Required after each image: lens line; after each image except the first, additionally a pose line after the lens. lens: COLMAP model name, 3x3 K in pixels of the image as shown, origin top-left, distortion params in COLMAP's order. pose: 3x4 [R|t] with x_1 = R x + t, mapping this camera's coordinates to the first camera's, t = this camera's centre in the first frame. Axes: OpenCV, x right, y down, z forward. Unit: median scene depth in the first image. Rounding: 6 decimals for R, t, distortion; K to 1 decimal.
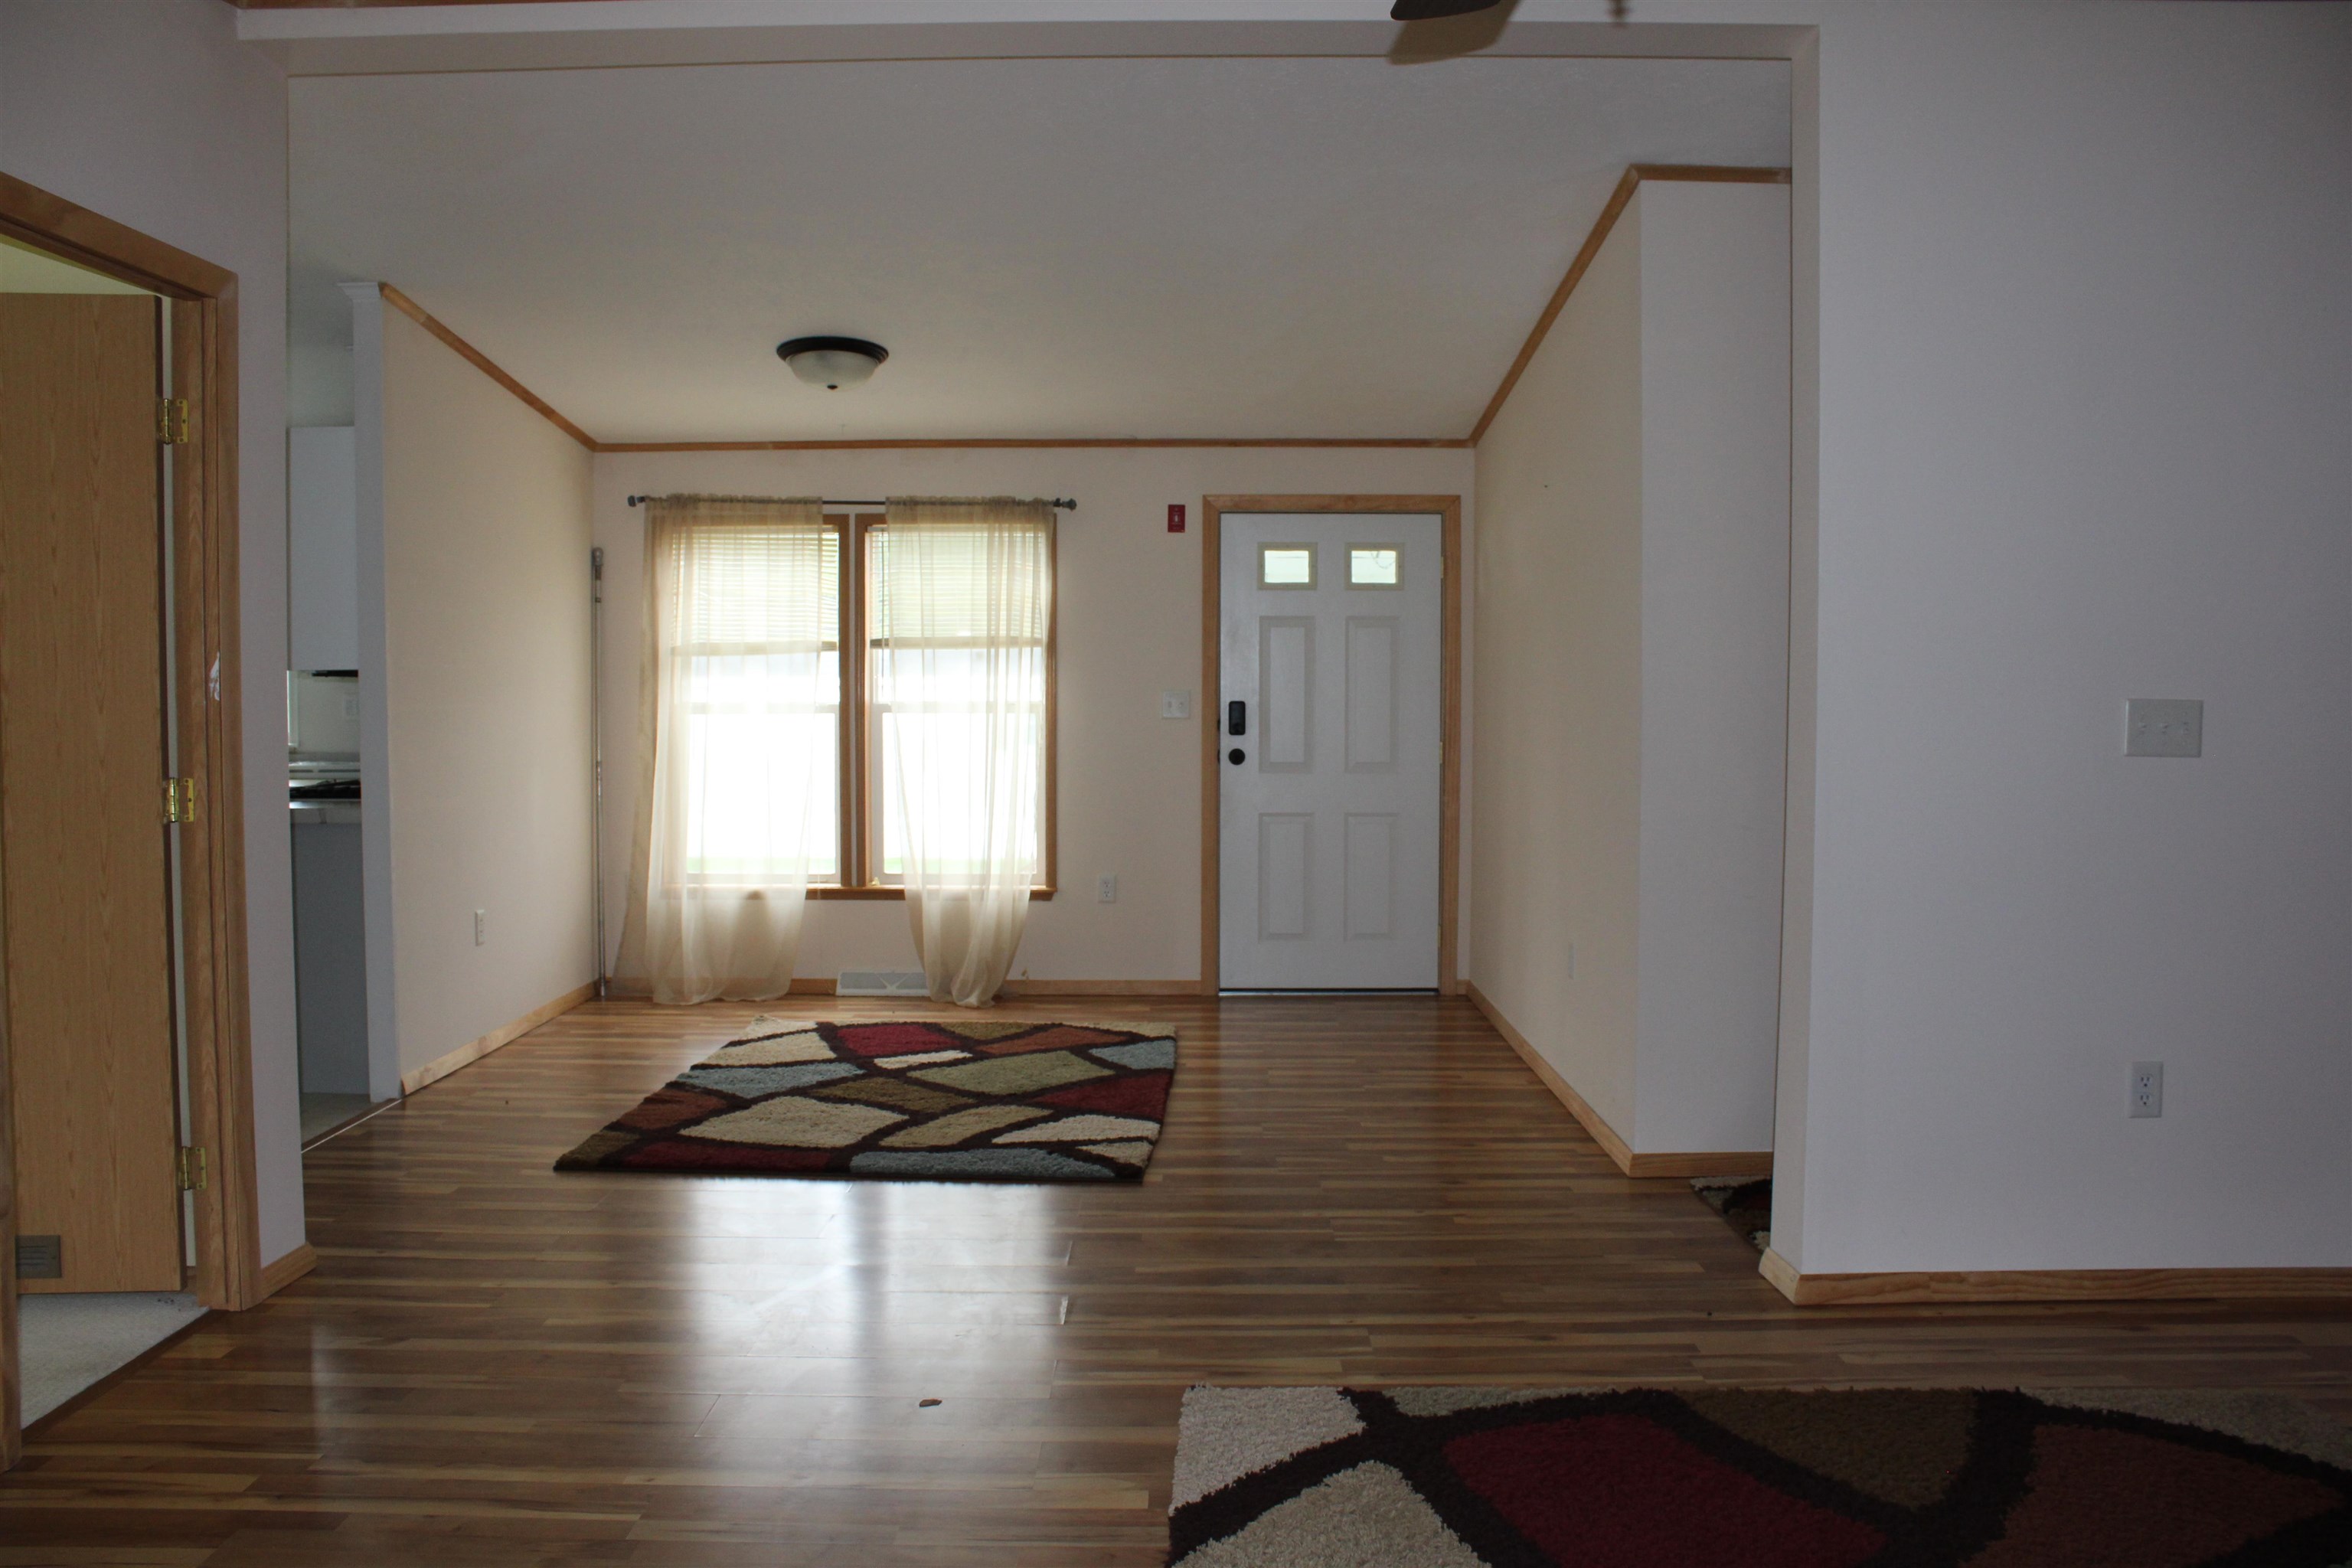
lens RADIAL K [[1962.5, 0, 1189.7], [0, 1962.5, 774.4], [0, 0, 1]] dist [-0.162186, 0.140973]
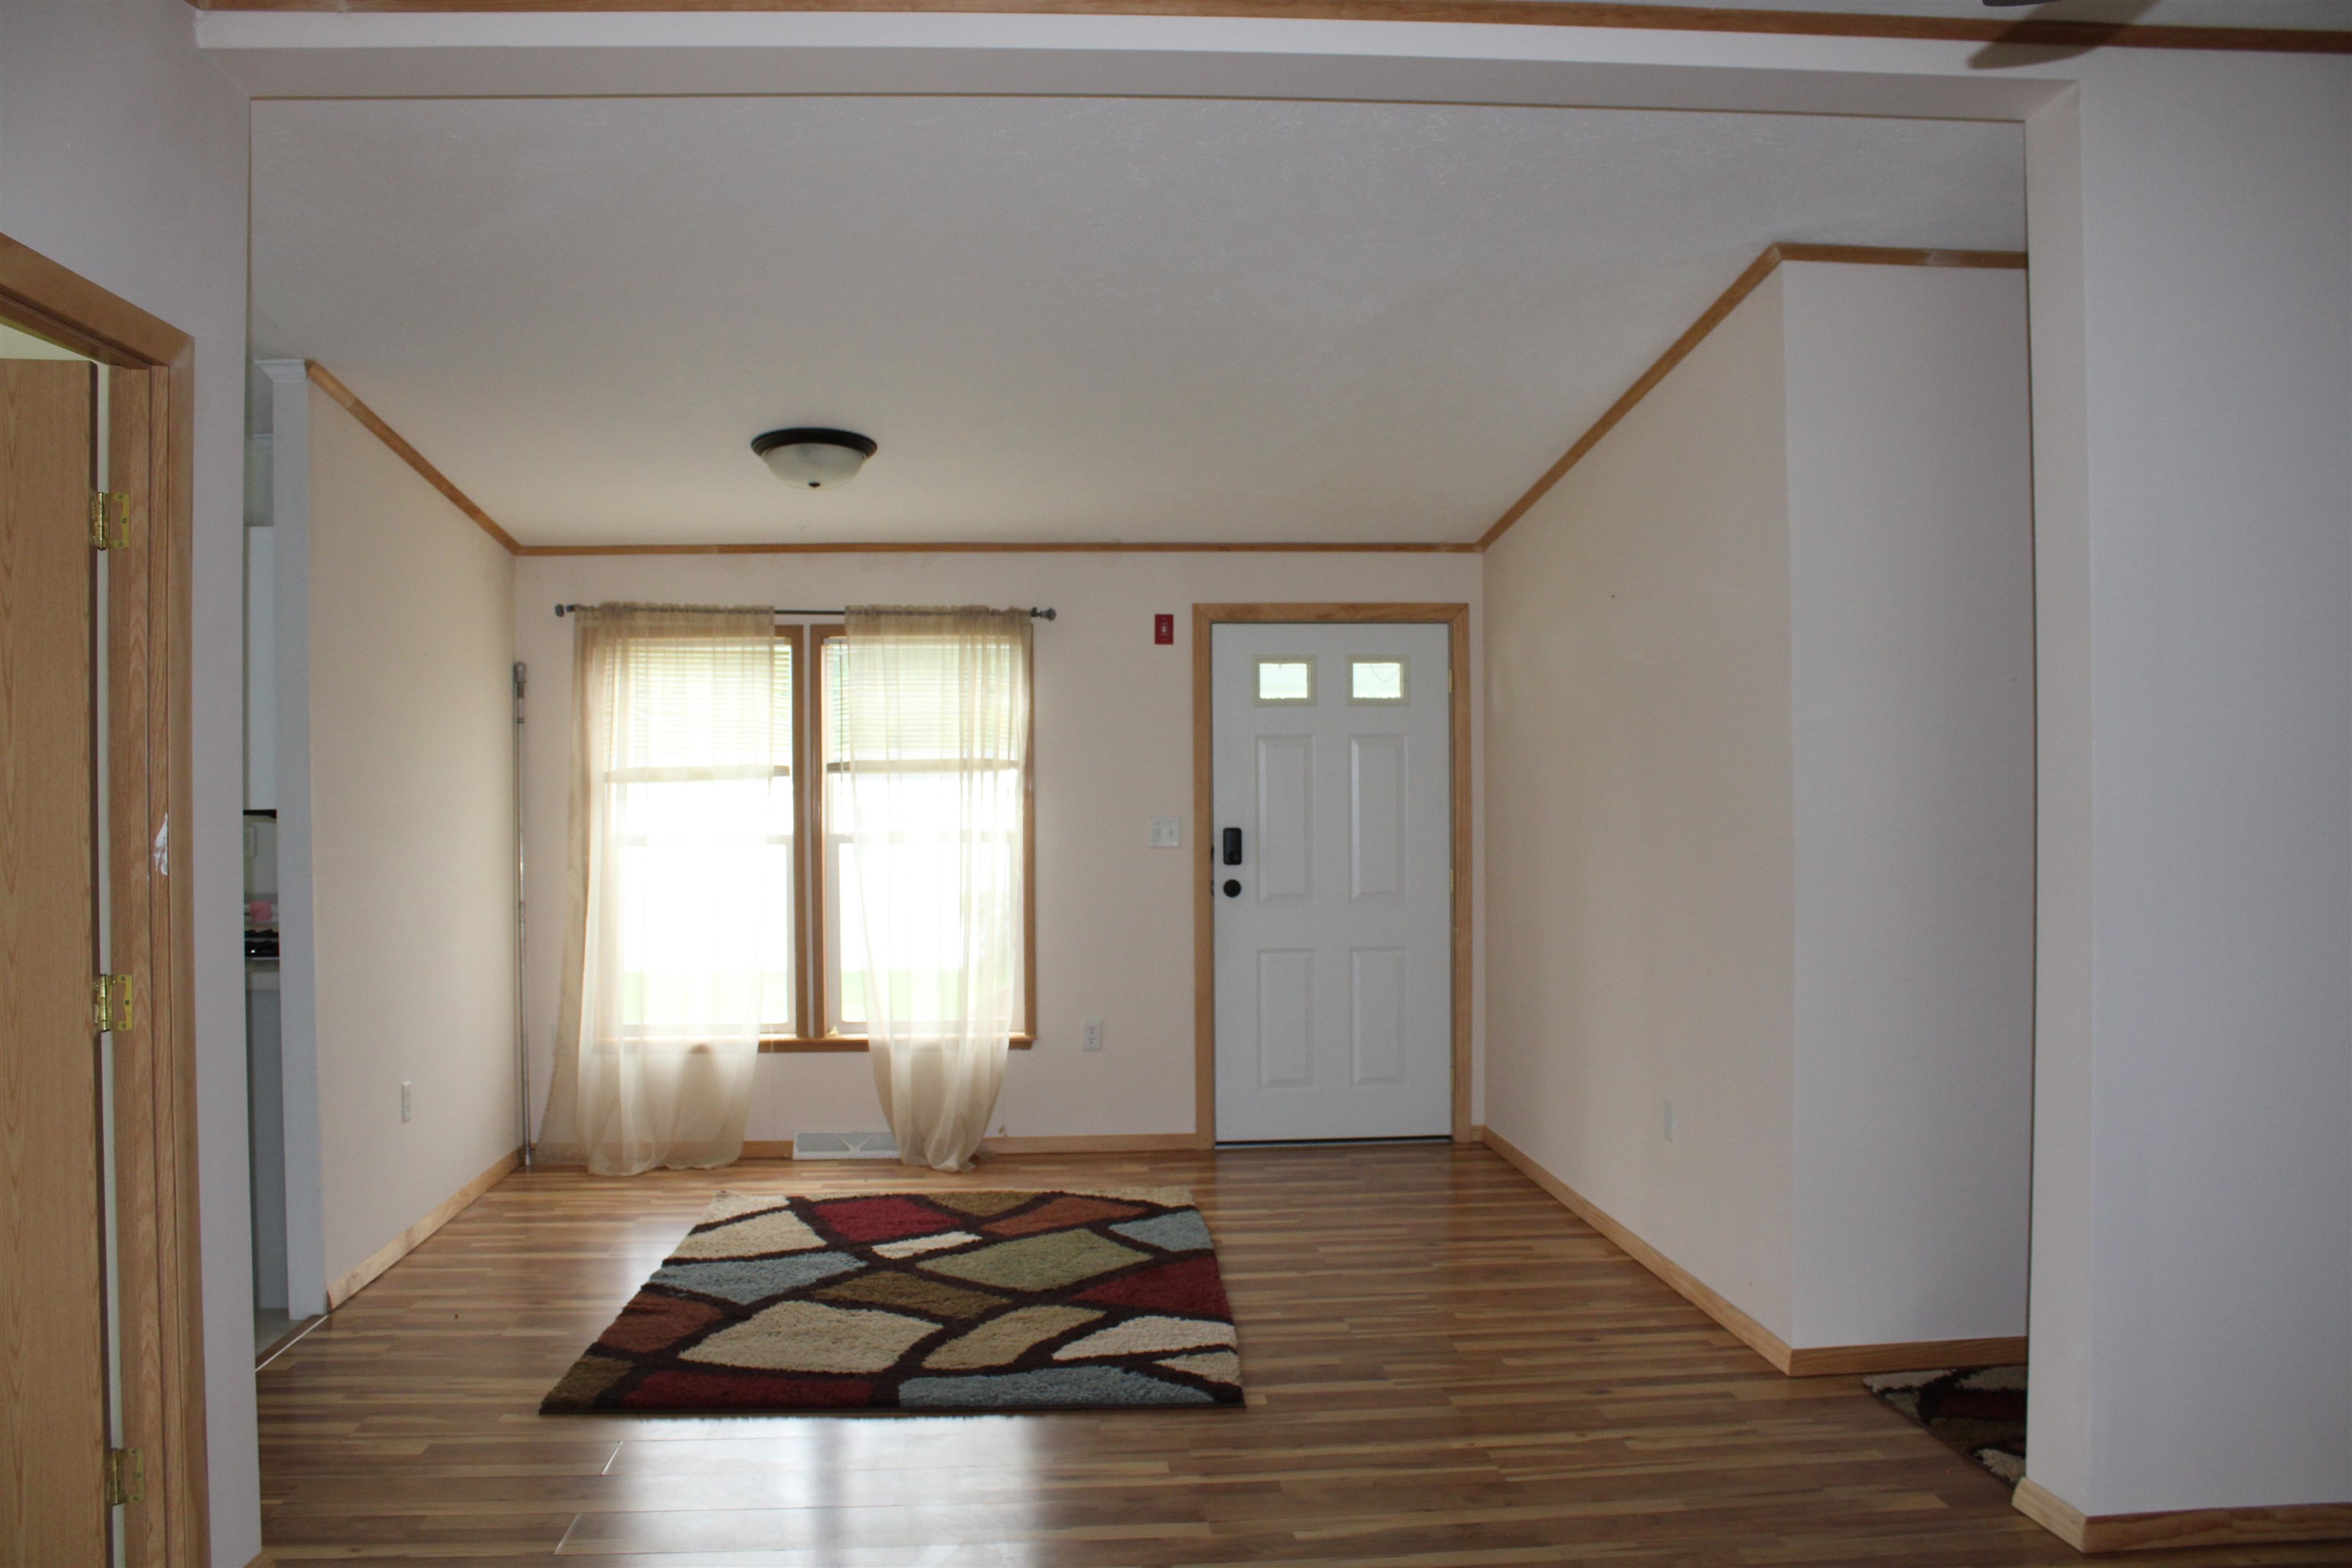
lens RADIAL K [[1962.5, 0, 1184.2], [0, 1962.5, 779.2], [0, 0, 1]] dist [-0.162186, 0.140973]
pose [[0.996473, -0.009183, 0.083404, -0.075802], [0.013122, 0.998818, -0.046795, -0.017557], [-0.082876, 0.047724, 0.995416, 0.088744]]
